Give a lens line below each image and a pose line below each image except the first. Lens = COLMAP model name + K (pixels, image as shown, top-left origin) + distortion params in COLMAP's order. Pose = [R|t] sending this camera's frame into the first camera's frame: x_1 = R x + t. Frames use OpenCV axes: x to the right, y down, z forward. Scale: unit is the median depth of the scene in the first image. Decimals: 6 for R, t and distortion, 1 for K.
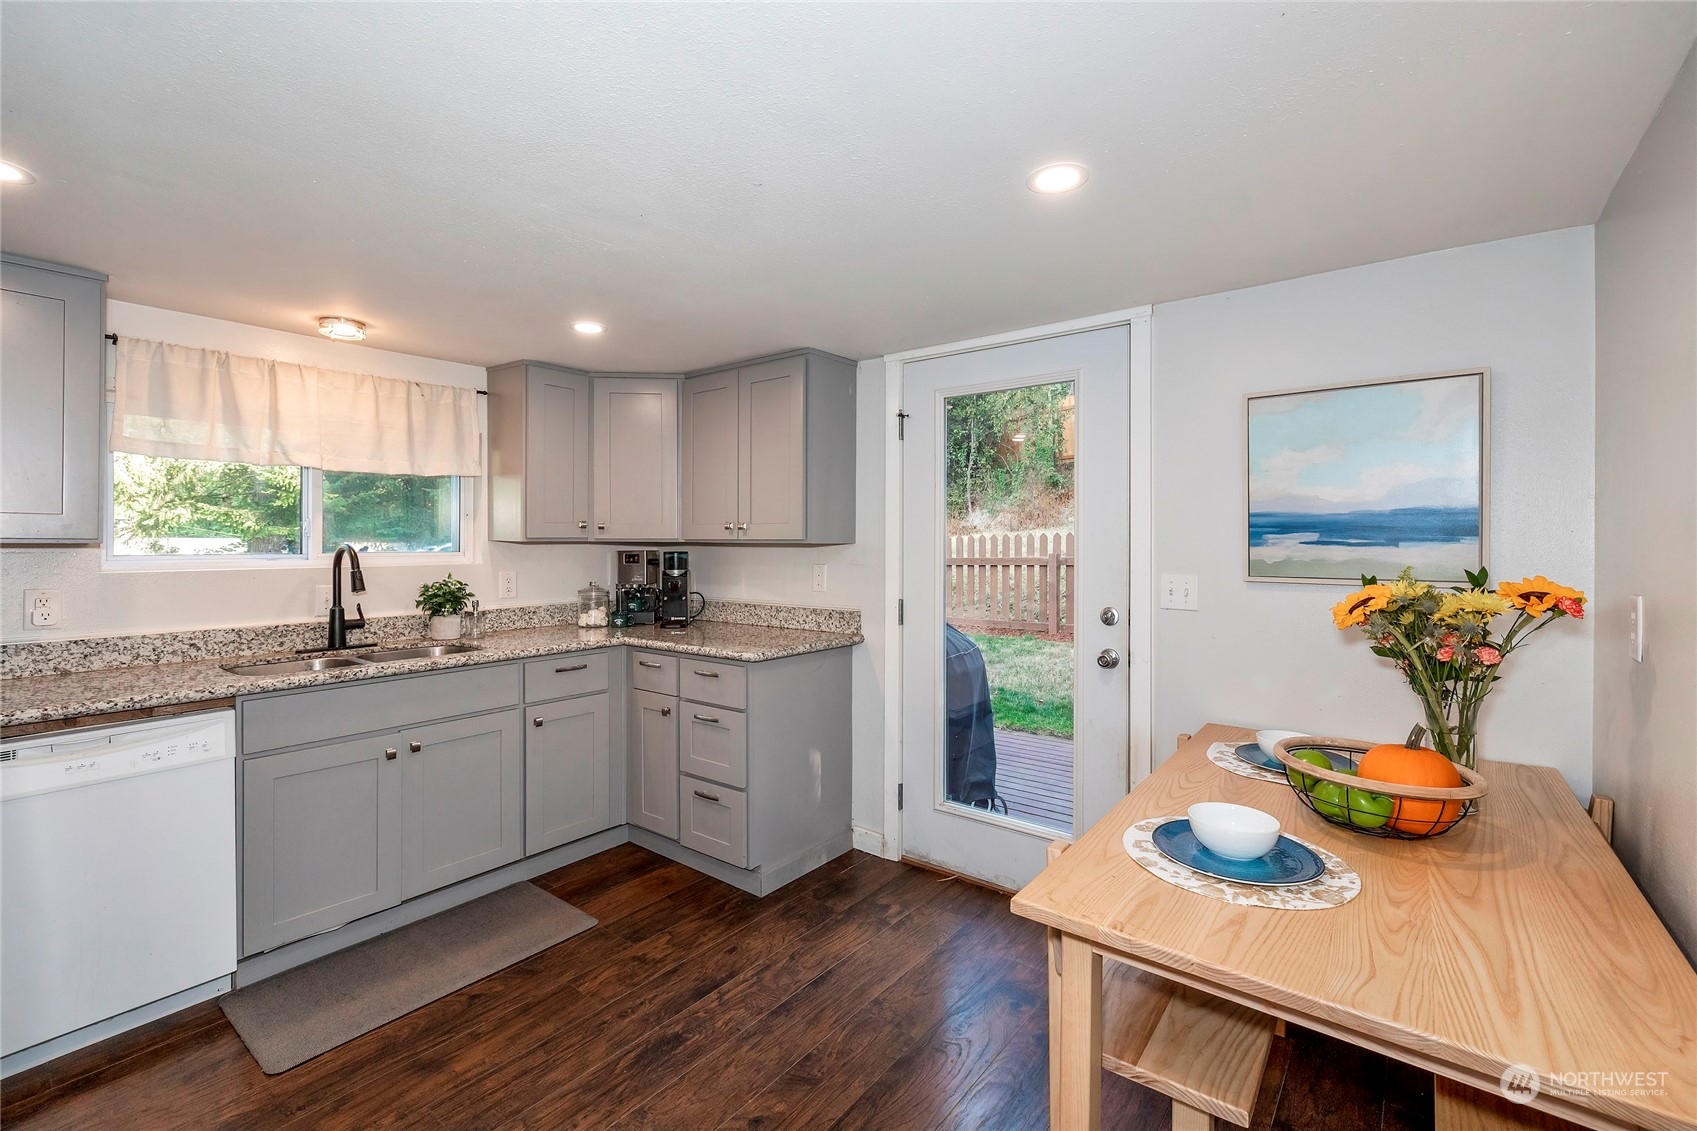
lens RADIAL K [[737.0, 0, 857.4], [0, 737.0, 546.1], [0, 0, 1]] dist [-0.001573, -0.000119]
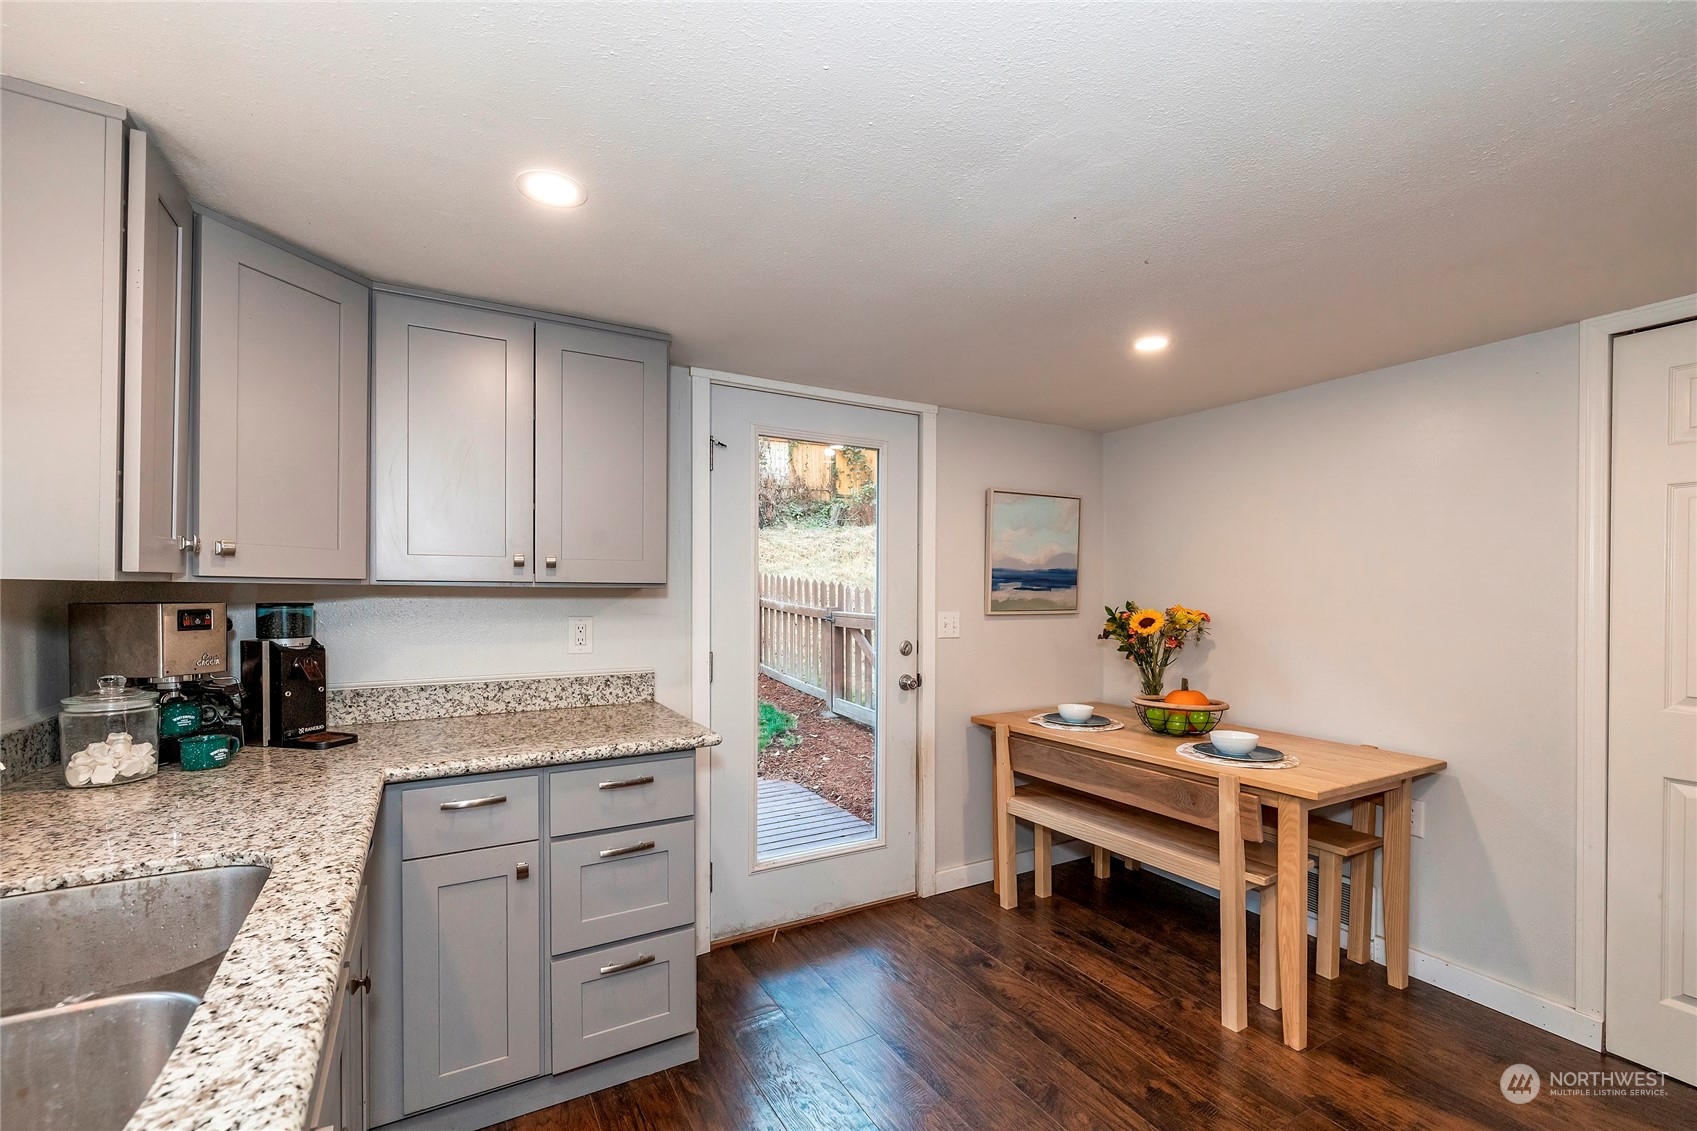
lens RADIAL K [[735.6, 0, 855.5], [0, 735.6, 589.4], [0, 0, 1]] dist [-0.000198, -0.000019]
pose [[0.376843, -0.003031, 0.926272, -0.988022], [-0.000913, 0.999993, 0.003644, -0.008483], [-0.926277, -0.002219, 0.376837, 0.732317]]
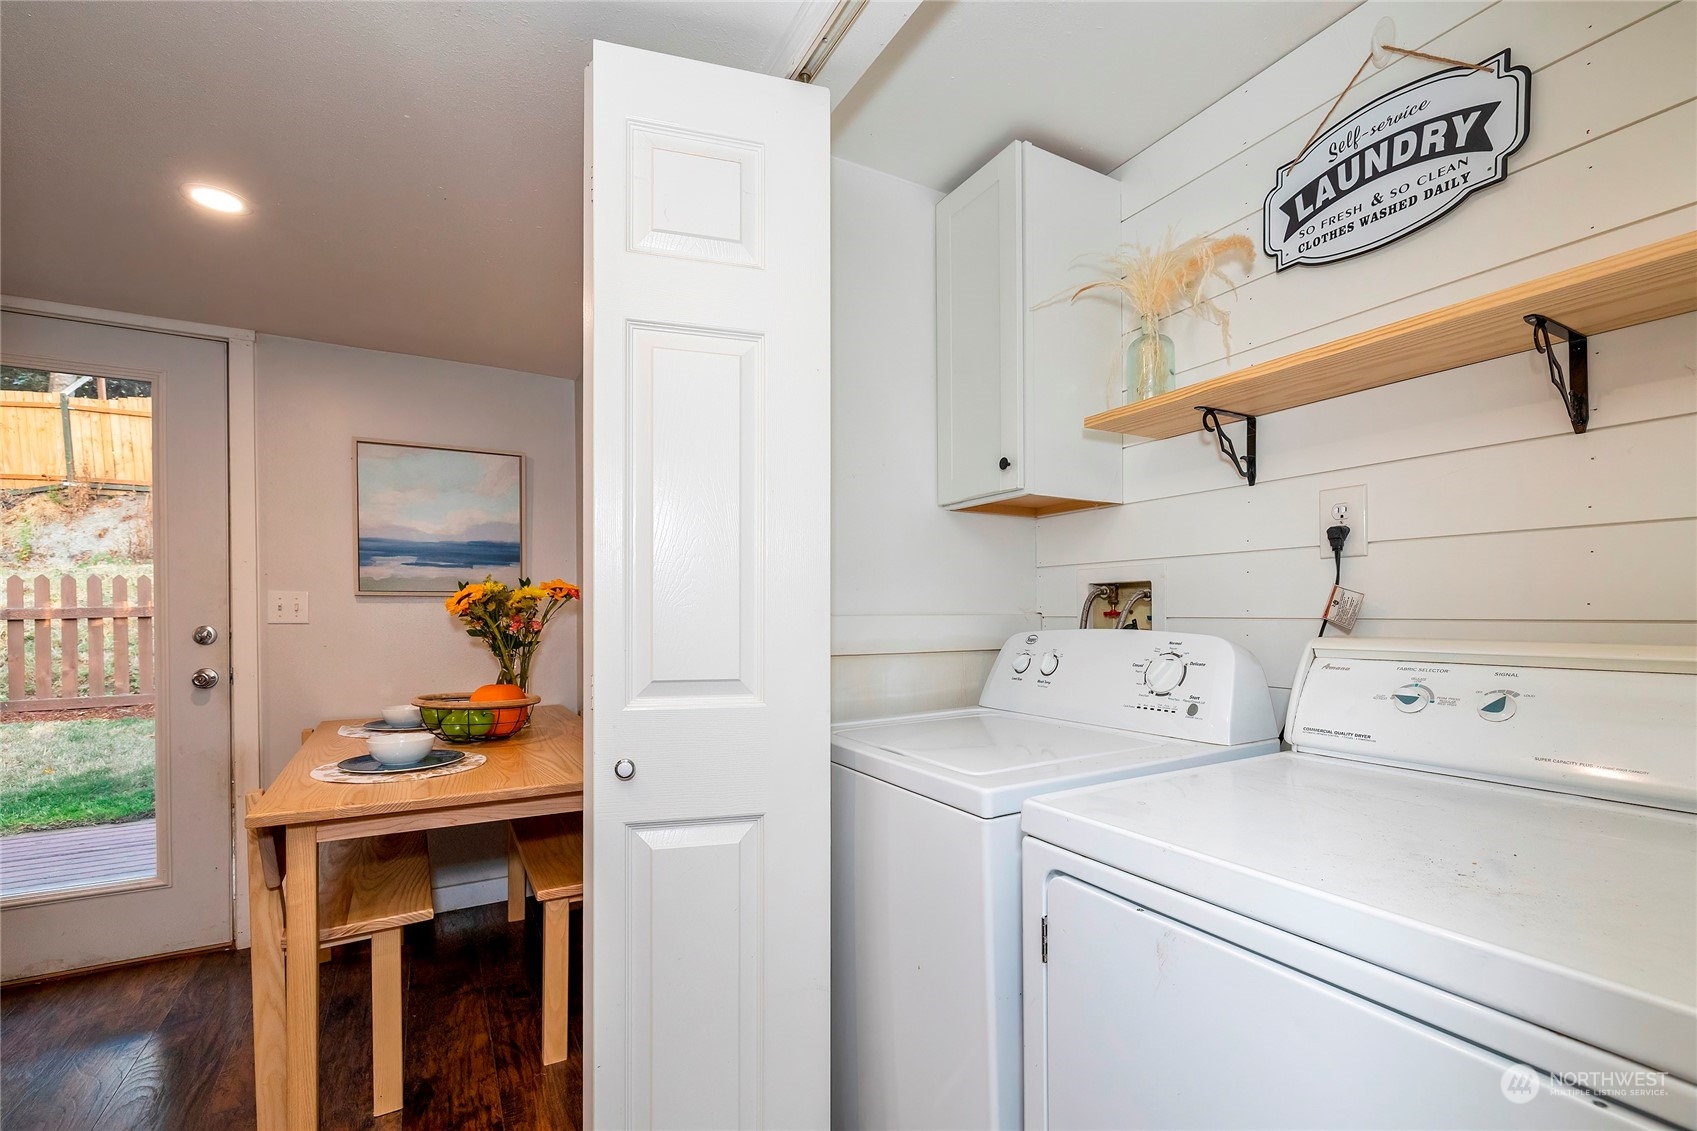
lens RADIAL K [[707.2, 0, 832.2], [0, 707.2, 606.4], [0, 0, 1]] dist [-0.000576, -0.000267]
pose [[0.396141, -0.009585, 0.918140, -0.224383], [0.004065, 0.999954, 0.008686, 0.061798], [-0.918181, 0.000291, 0.396161, -0.160422]]
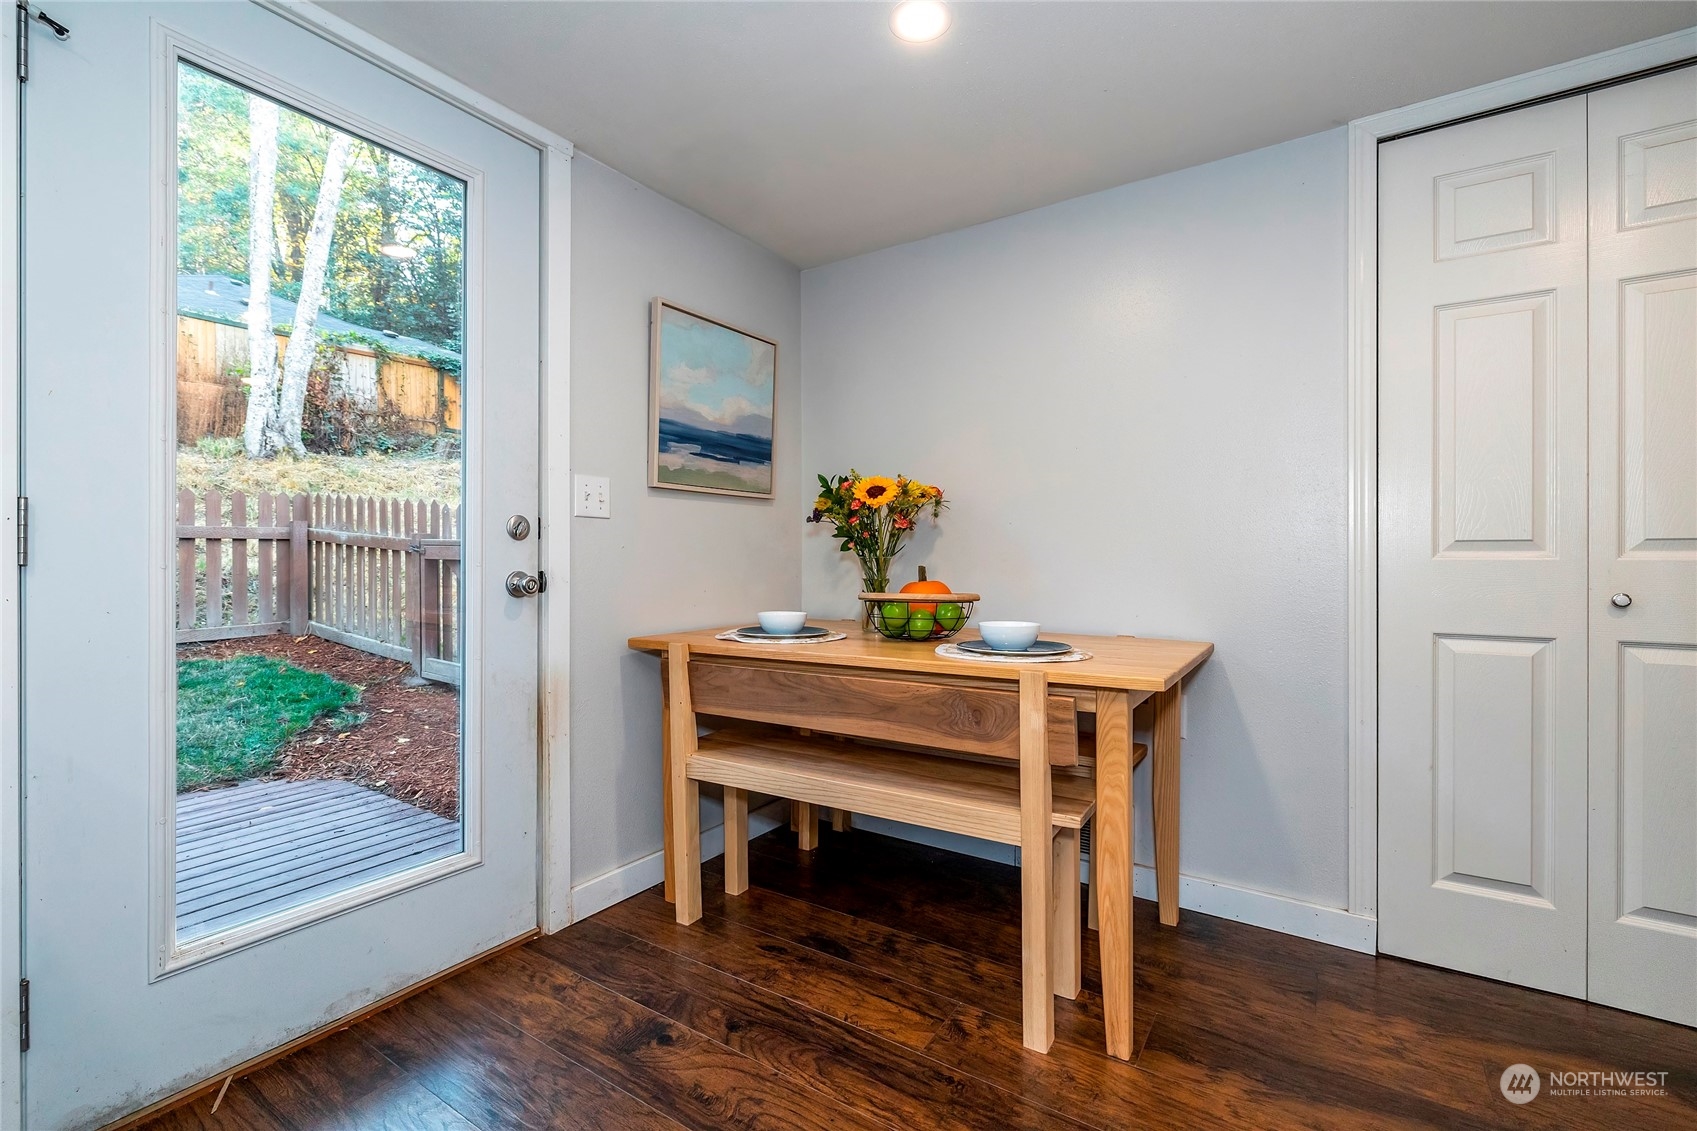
lens RADIAL K [[744.1, 0, 844.5], [0, 744.1, 552.2], [0, 0, 1]] dist [-0.002085, 0.000028]
pose [[-0.072494, 0.003049, 0.997364, -0.513360], [0.002398, 0.999993, -0.002883, 0.146865], [-0.997366, 0.002183, -0.072501, 0.864884]]
